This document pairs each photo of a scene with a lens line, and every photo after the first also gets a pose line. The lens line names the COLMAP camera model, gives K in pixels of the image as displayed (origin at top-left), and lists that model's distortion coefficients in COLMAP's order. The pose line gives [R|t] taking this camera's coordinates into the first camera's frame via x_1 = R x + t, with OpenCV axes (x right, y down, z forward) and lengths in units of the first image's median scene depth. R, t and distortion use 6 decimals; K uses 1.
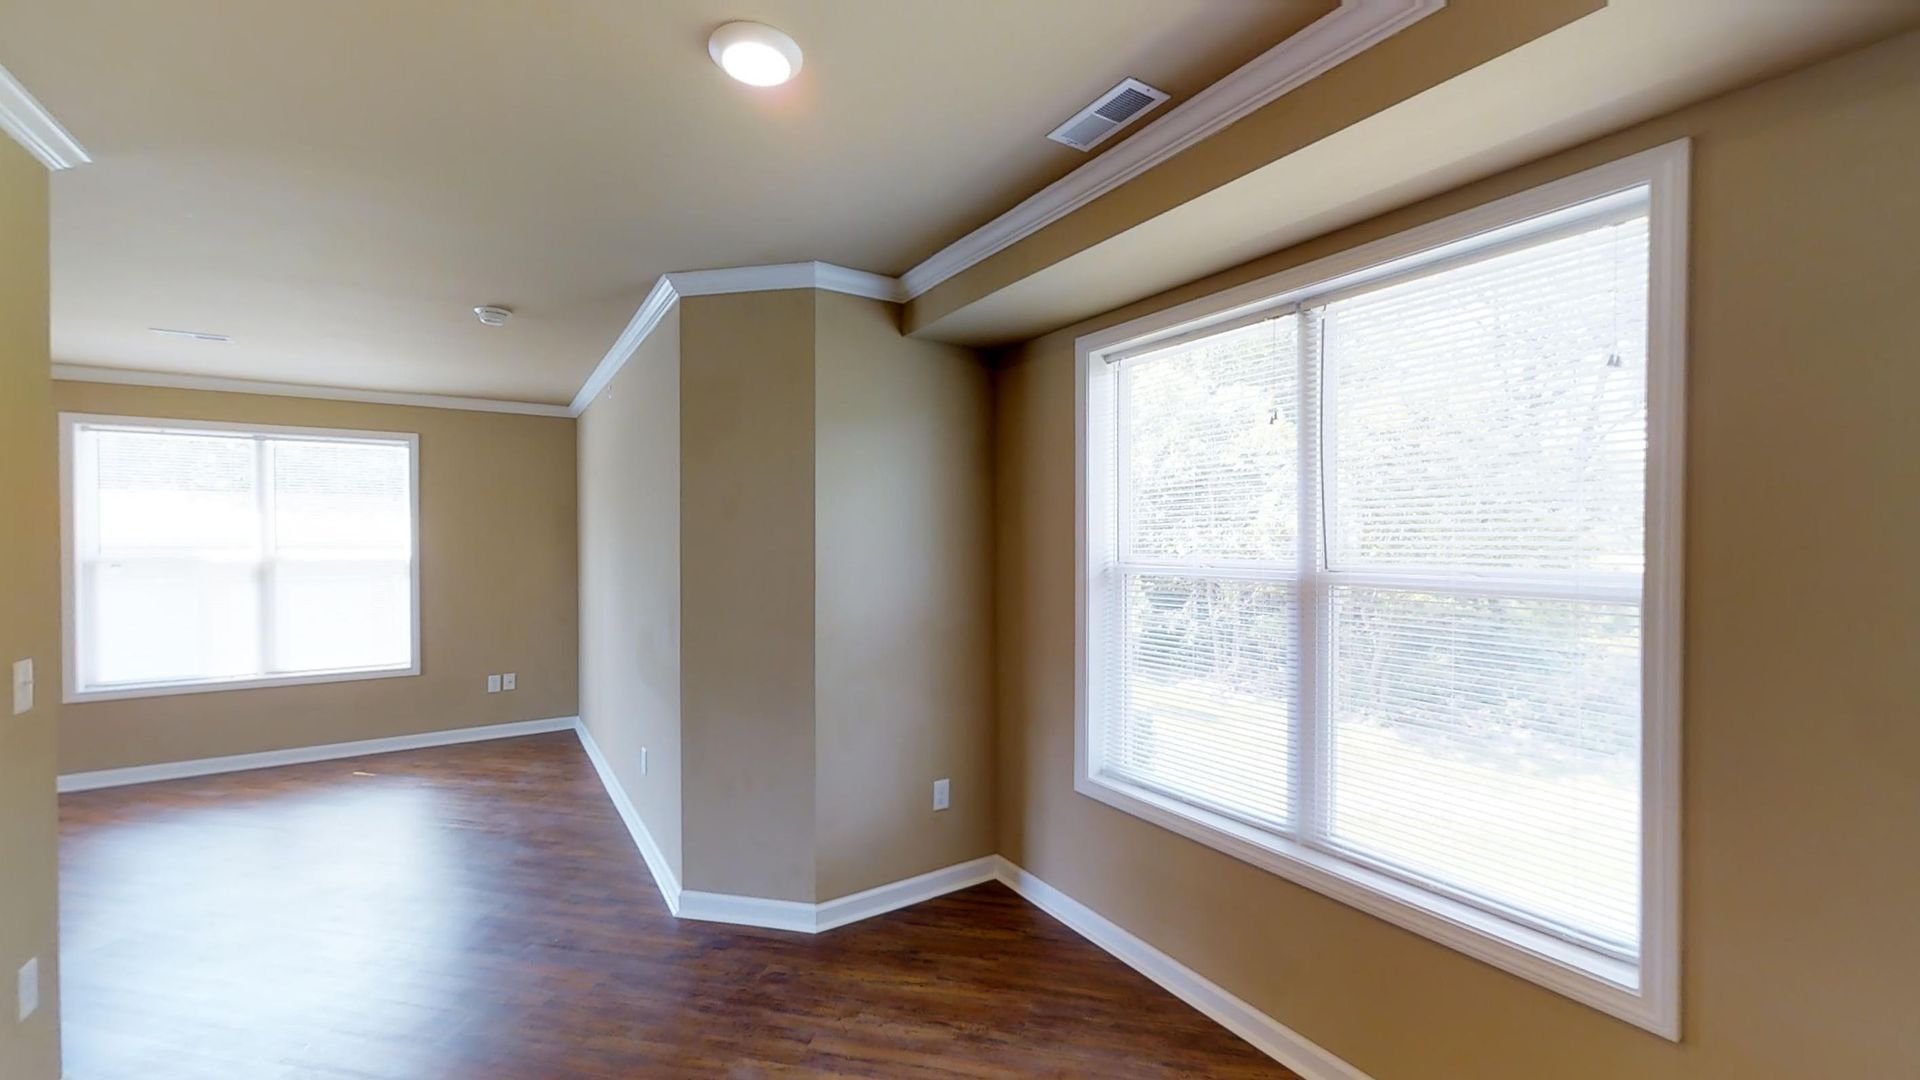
lens RADIAL K [[746.7, 0, 968.3], [0, 746.7, 544.5], [0, 0, 1]] dist [-0.002092, -0.000170]
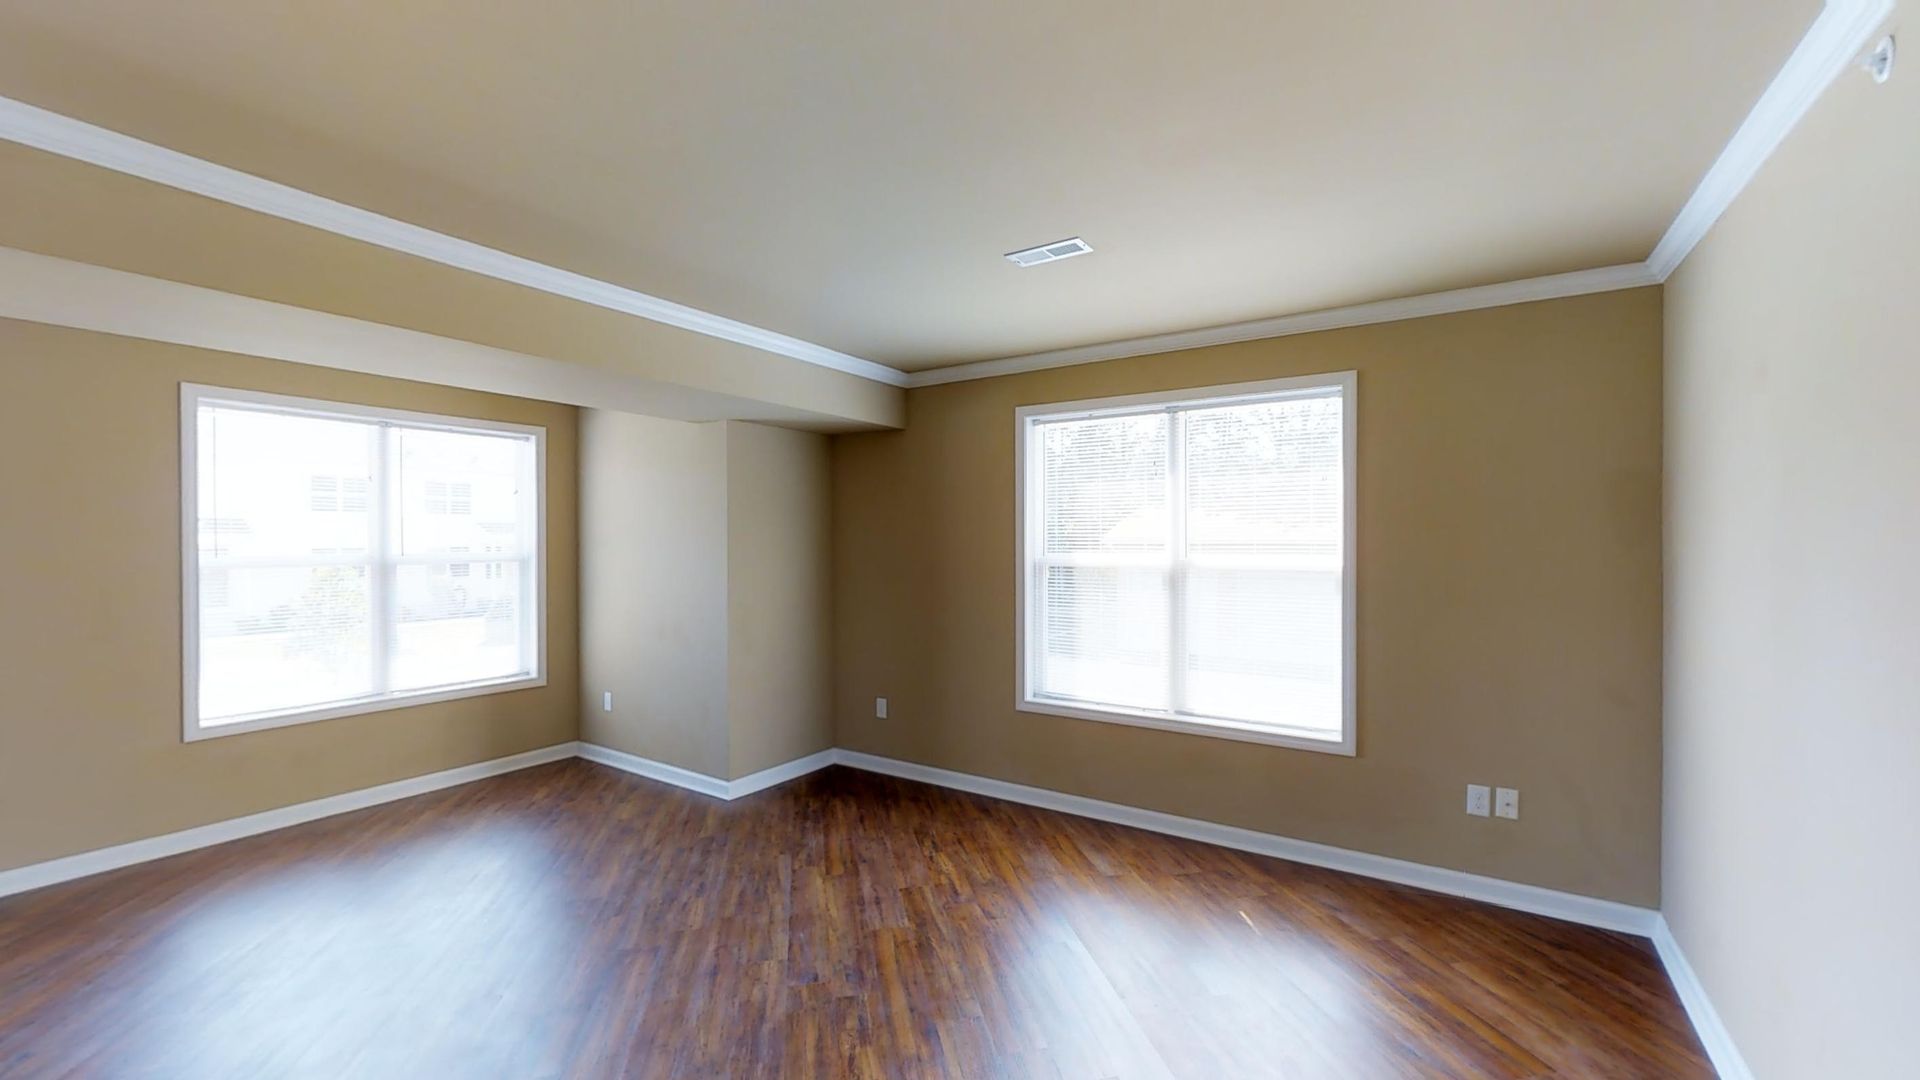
lens RADIAL K [[746.7, 0, 954.7], [0, 746.7, 545.2], [0, 0, 1]] dist [-0.002092, -0.000170]
pose [[0.394558, 0.006109, -0.918851, -0.294904], [-0.008034, 0.999963, 0.003199, -0.001455], [0.918836, 0.006120, 0.394592, 0.444241]]
